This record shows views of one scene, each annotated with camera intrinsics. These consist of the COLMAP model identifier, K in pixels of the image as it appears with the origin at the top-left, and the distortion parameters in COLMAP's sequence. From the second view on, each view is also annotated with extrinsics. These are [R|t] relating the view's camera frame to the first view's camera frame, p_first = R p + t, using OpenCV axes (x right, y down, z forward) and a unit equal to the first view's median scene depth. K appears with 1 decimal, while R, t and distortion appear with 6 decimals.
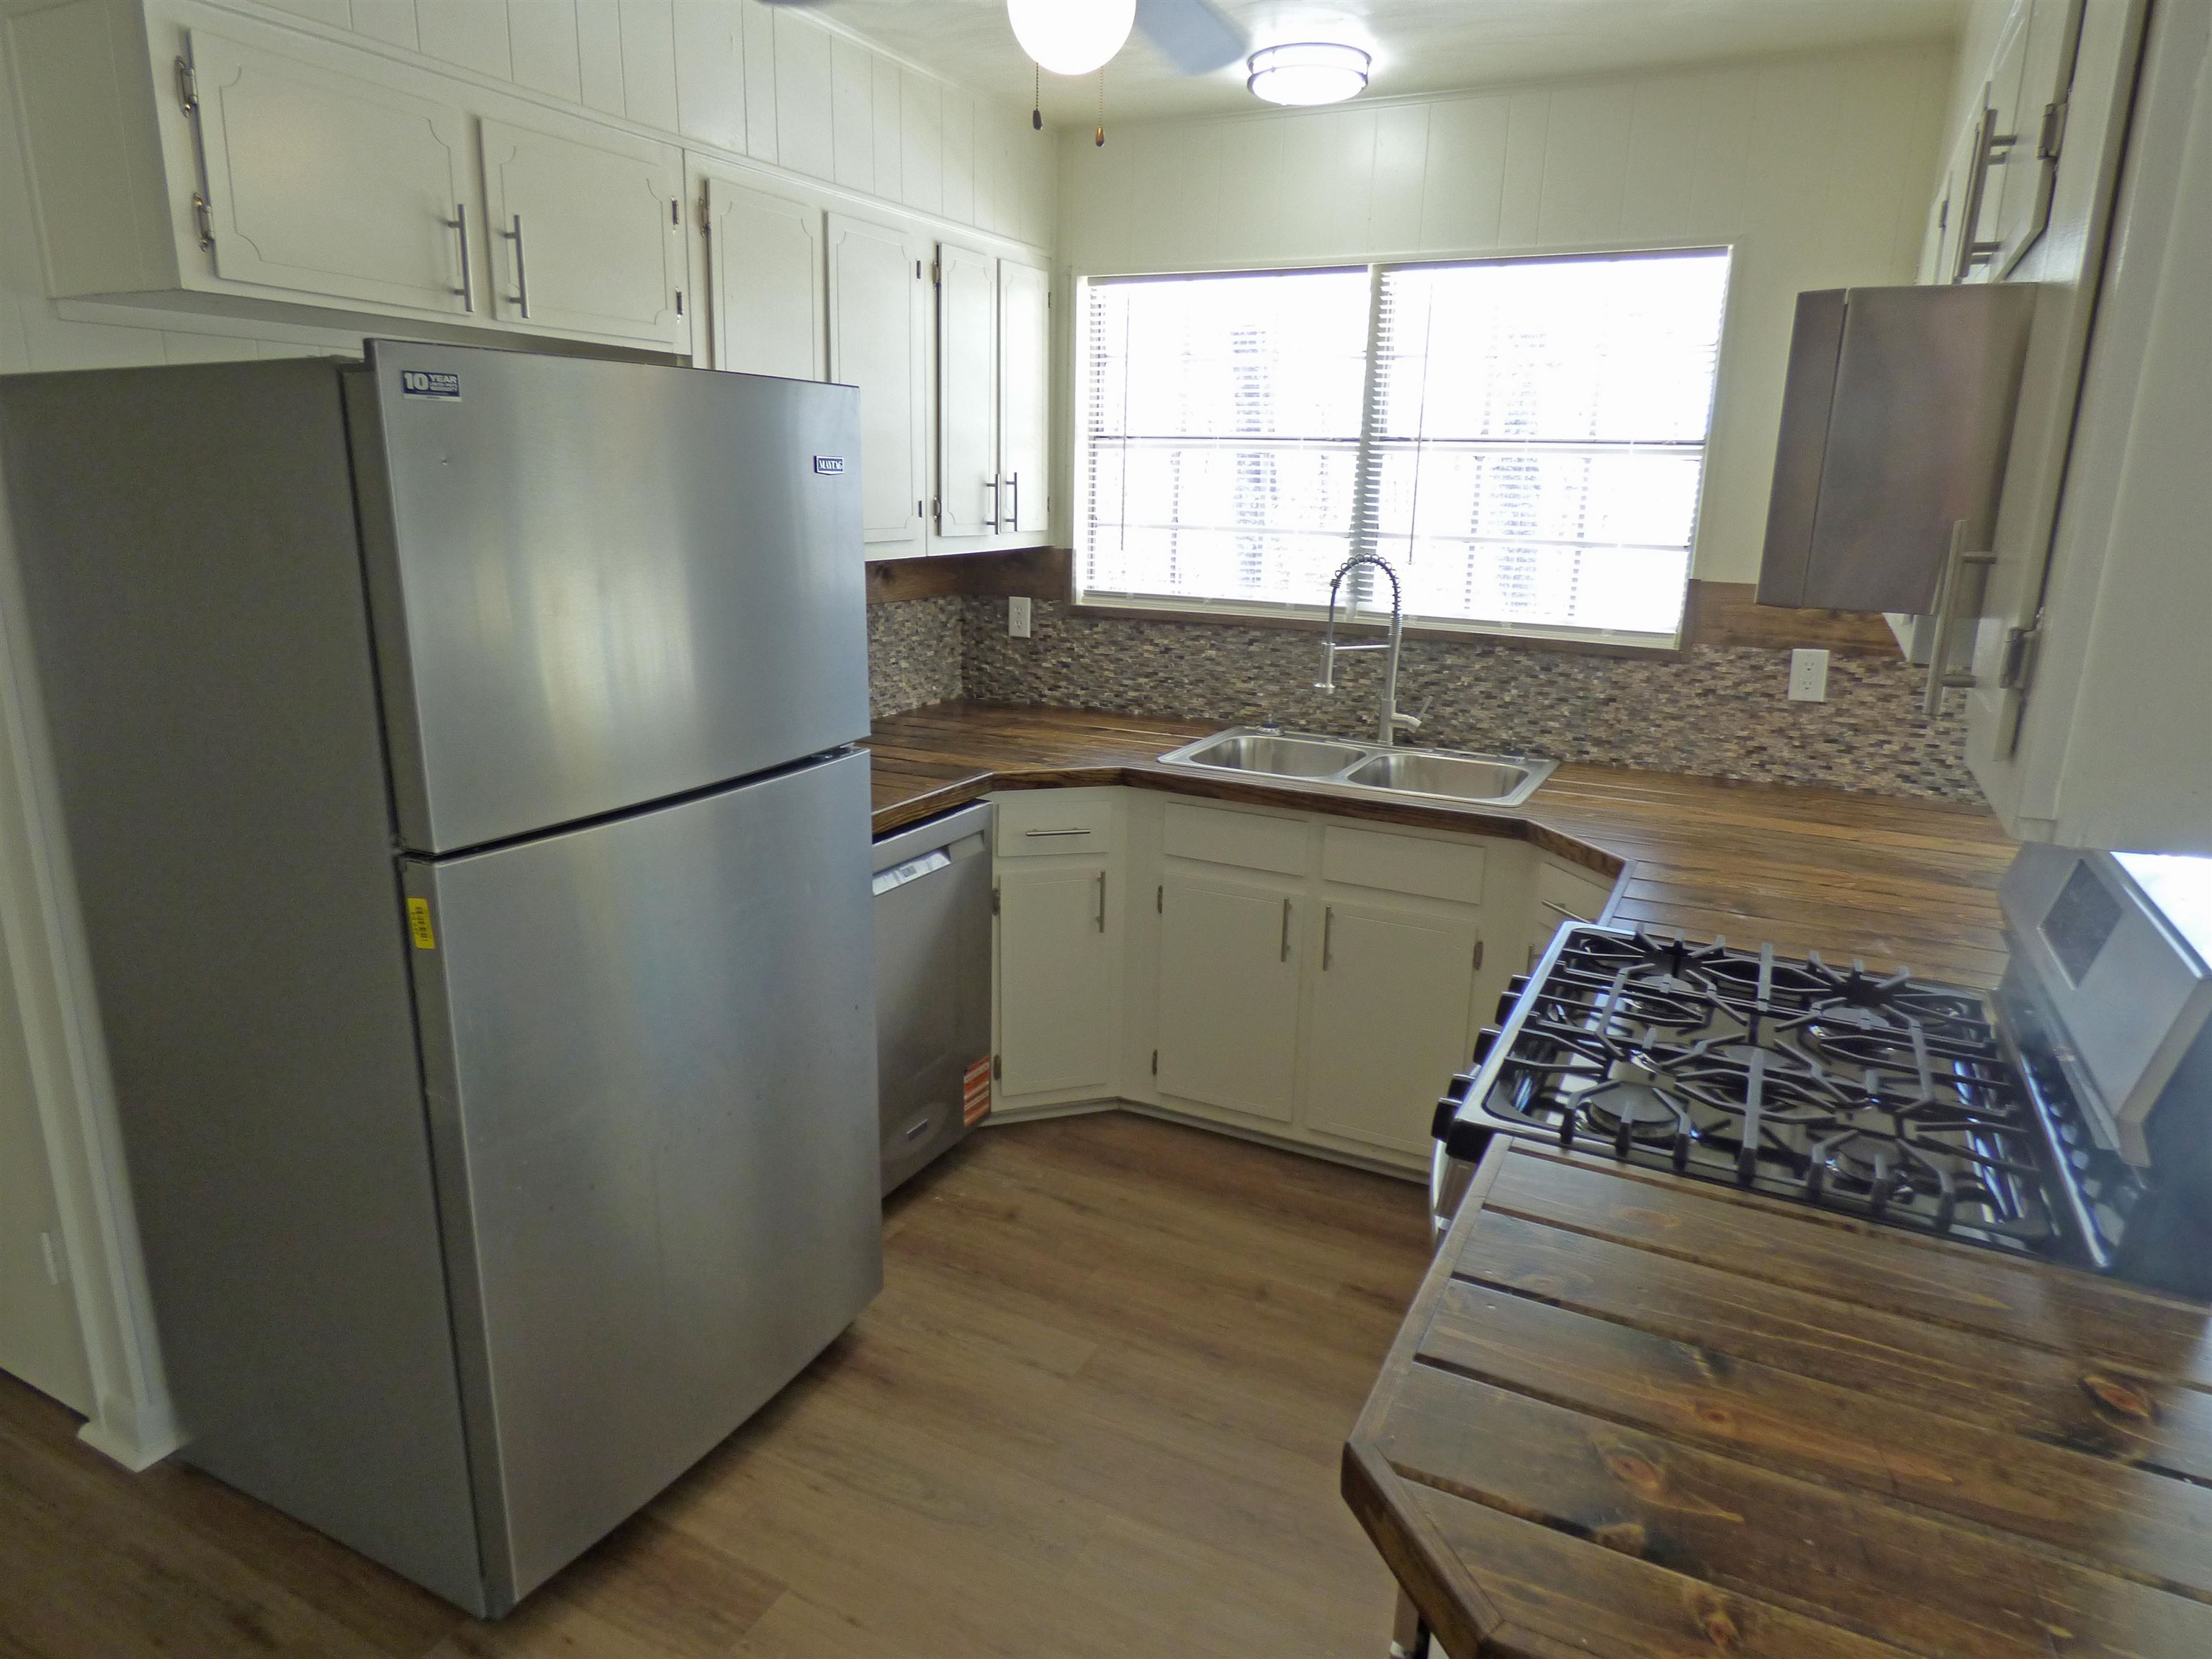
lens RADIAL K [[1371.0, 0, 1099.4], [0, 1371.0, 832.1], [0, 0, 1]] dist [0.004313, 0.003192]
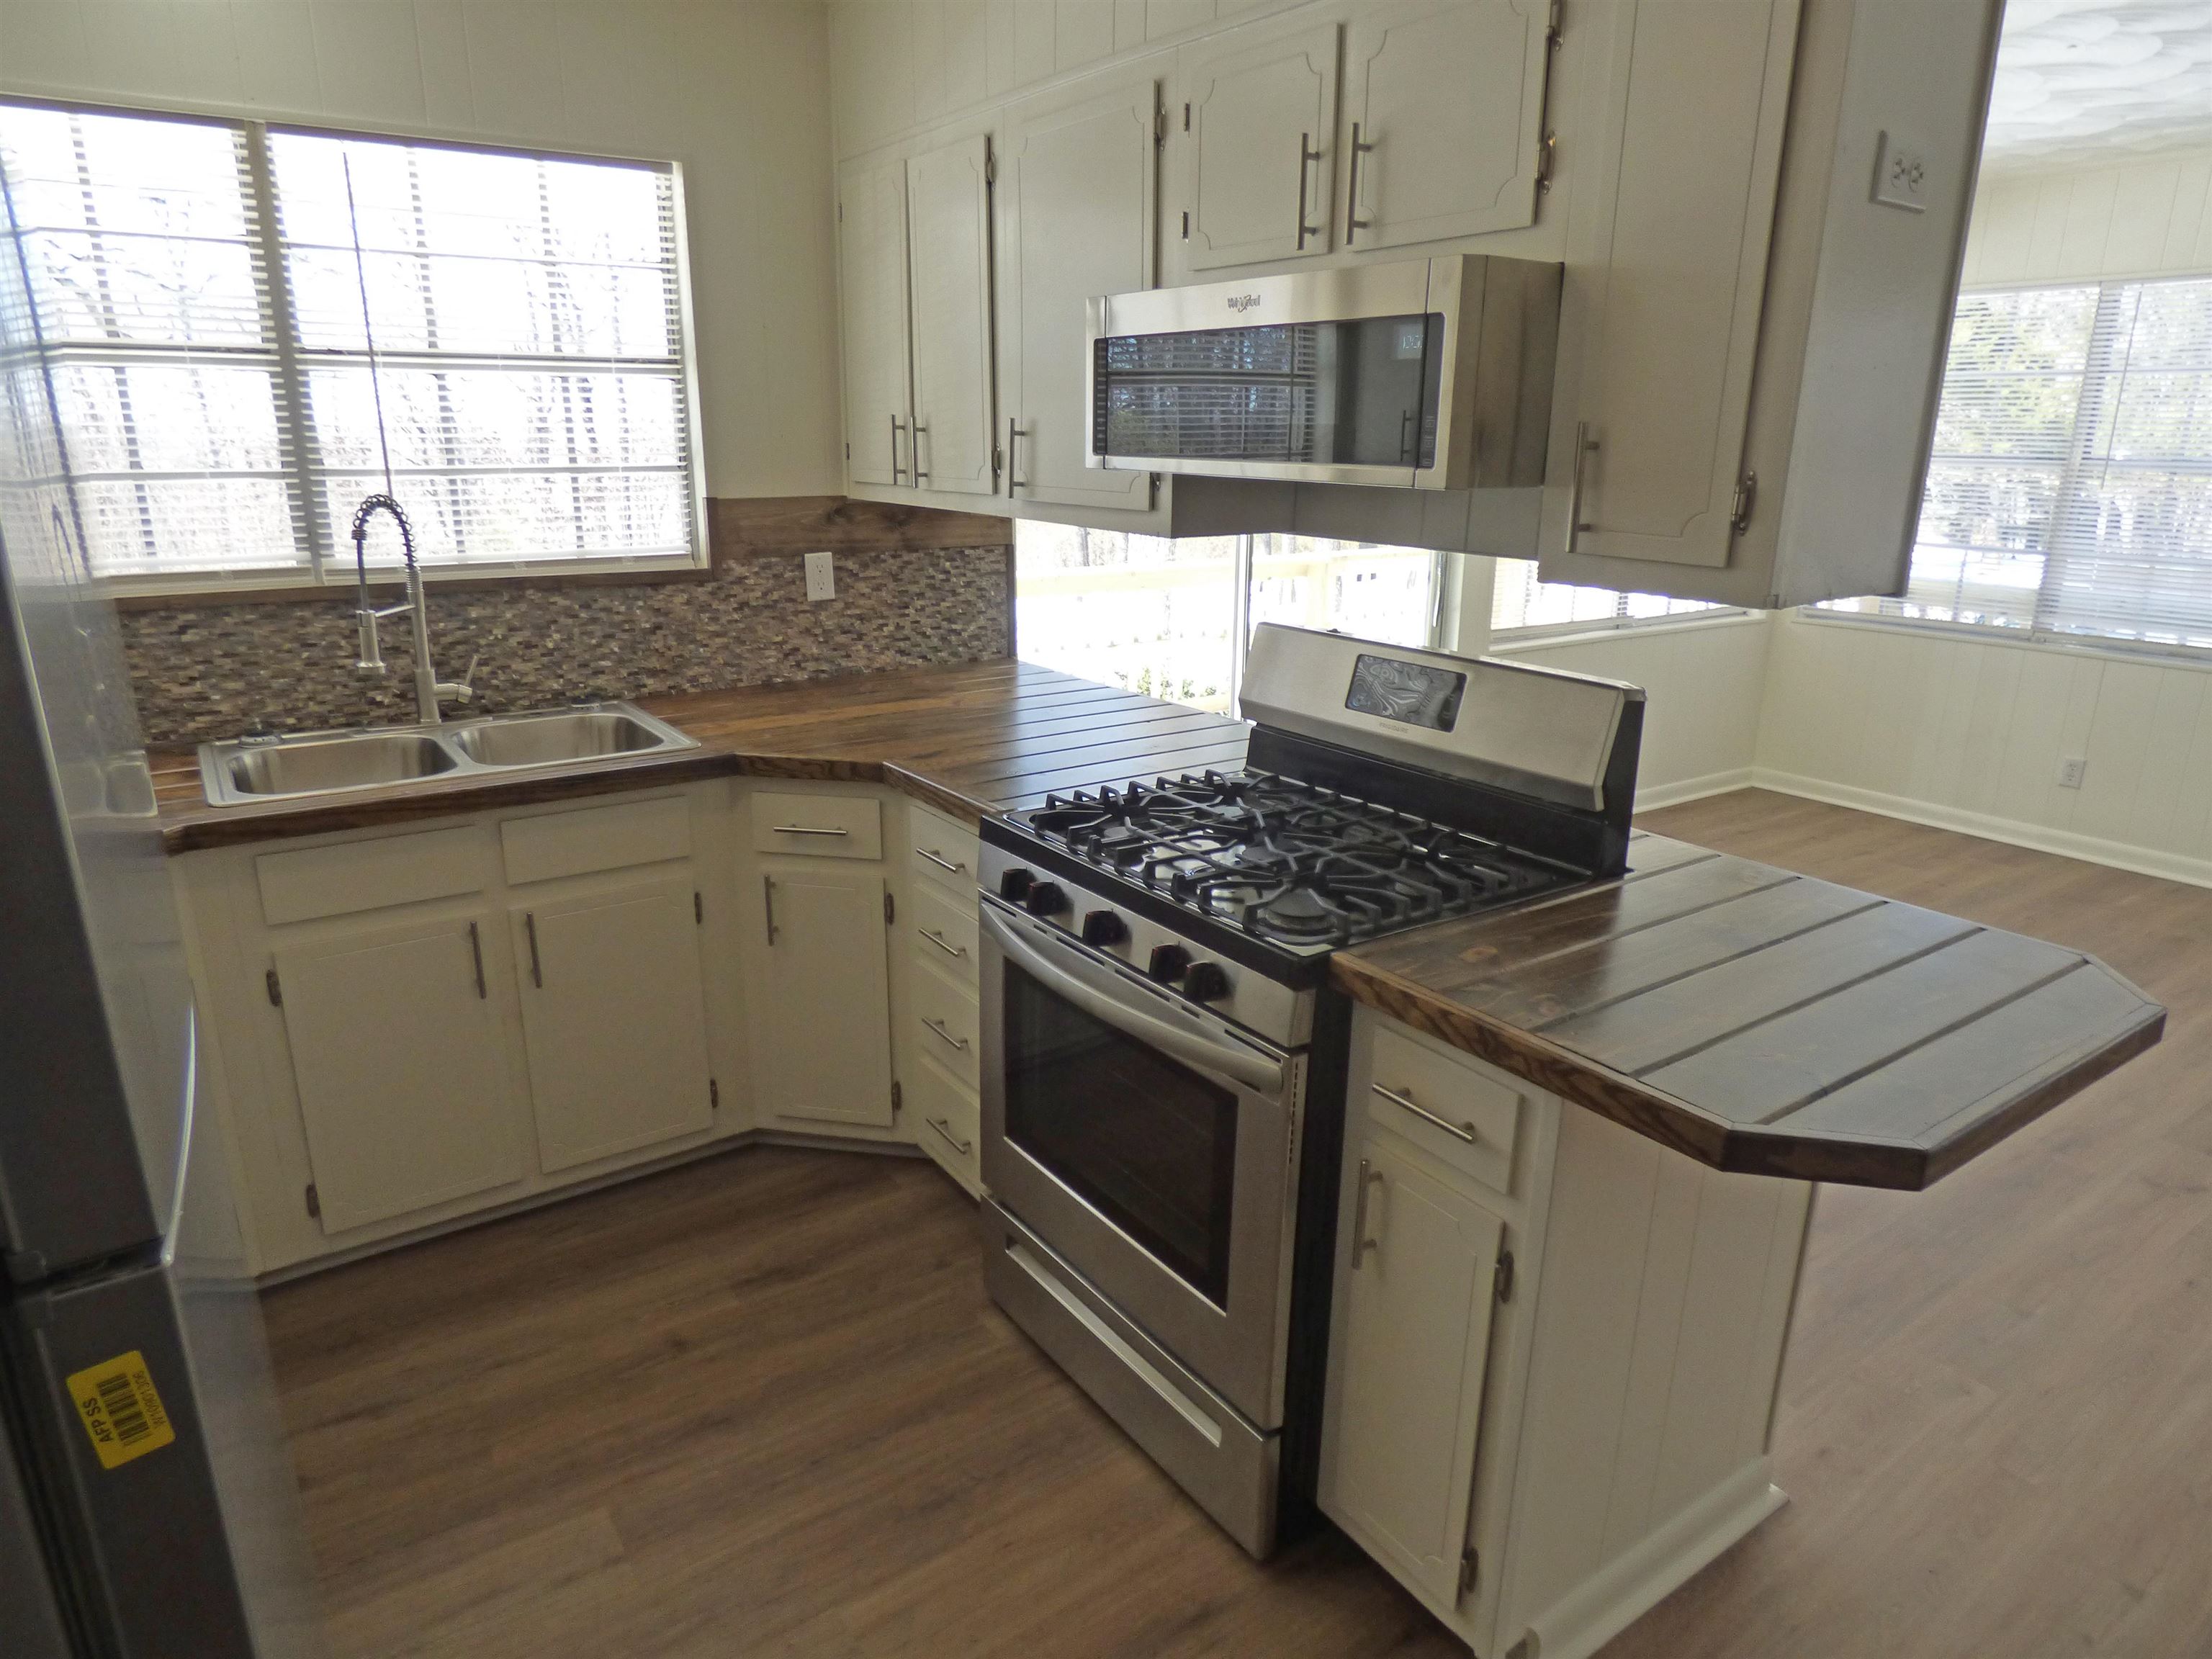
lens RADIAL K [[1371.0, 0, 1099.8], [0, 1371.0, 829.2], [0, 0, 1]] dist [0.004313, 0.003192]
pose [[0.482816, -0.271817, 0.832469, -0.333521], [0.231469, 0.956412, 0.178040, -0.060943], [-0.844577, 0.106731, 0.524688, 0.238184]]
